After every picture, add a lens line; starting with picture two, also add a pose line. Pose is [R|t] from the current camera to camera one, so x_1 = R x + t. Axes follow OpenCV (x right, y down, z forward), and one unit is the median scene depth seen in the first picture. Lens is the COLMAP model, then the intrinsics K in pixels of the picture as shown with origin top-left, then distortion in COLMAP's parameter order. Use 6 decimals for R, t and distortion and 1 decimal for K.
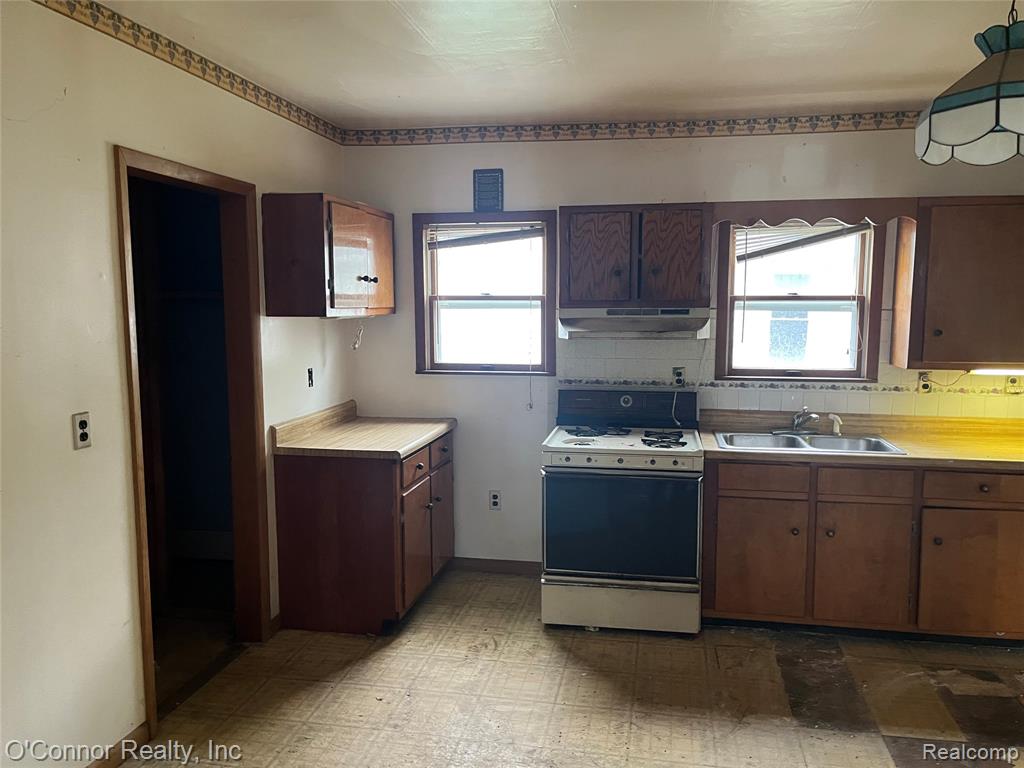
lens RADIAL K [[780.3, 0, 512.0], [0, 780.3, 384.0], [0, 0, 1]] dist [0.078804, -0.138992]
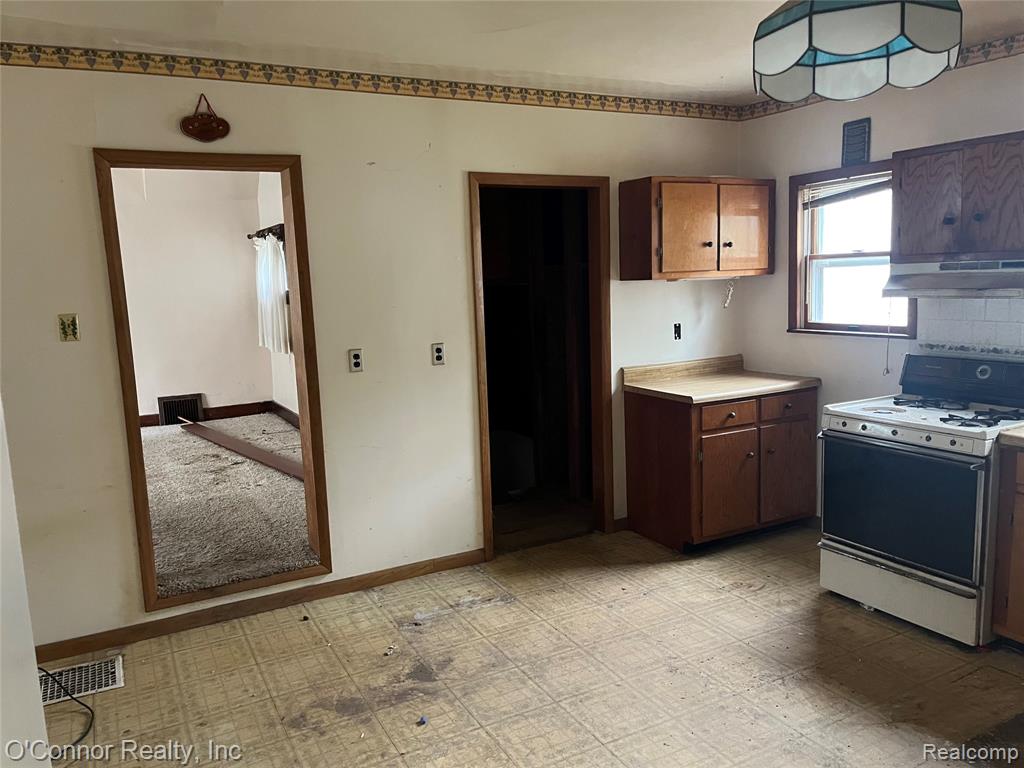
lens RADIAL K [[780.3, 0, 512.0], [0, 780.3, 384.0], [0, 0, 1]] dist [0.078804, -0.138992]
pose [[0.609845, 0.085387, -0.787907, 0.555622], [-0.048758, 0.996338, 0.070236, -0.000290], [0.791019, -0.004417, 0.611776, 0.085653]]
